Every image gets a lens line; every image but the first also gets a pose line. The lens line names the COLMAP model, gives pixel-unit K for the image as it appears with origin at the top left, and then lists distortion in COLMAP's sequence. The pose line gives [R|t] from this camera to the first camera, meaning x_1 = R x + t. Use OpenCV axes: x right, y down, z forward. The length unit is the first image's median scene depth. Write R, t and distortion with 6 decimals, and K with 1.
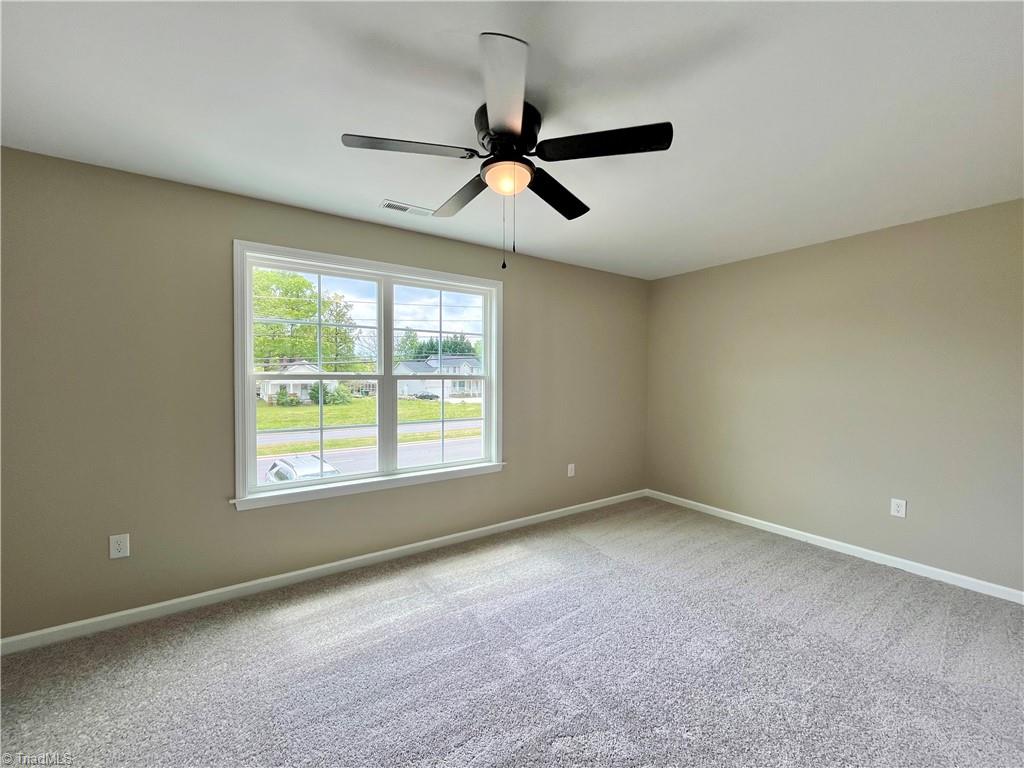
lens RADIAL K [[413.7, 0, 512.0], [0, 413.7, 384.0], [0, 0, 1]] dist [-0.001804, -0.000193]
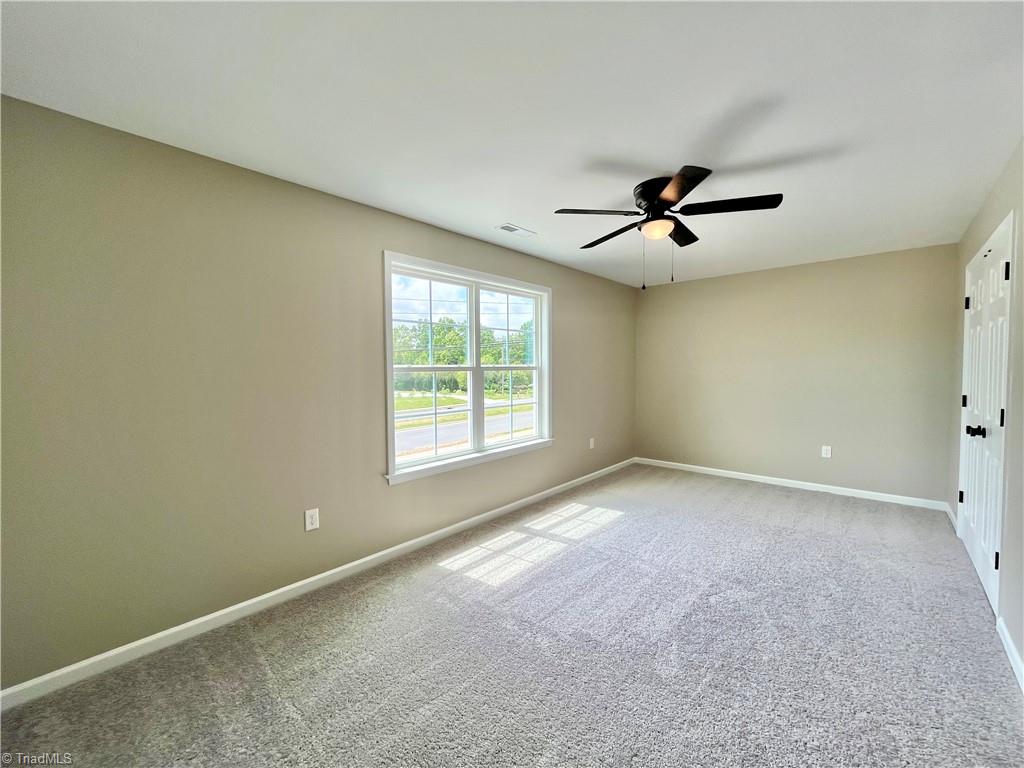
lens RADIAL K [[413.7, 0, 512.0], [0, 413.7, 384.0], [0, 0, 1]] dist [-0.001804, -0.000193]
pose [[0.972046, -0.023320, 0.233631, -0.496055], [0.018767, 0.999588, 0.021694, 0.003260], [-0.234040, -0.016704, 0.972083, -0.171017]]
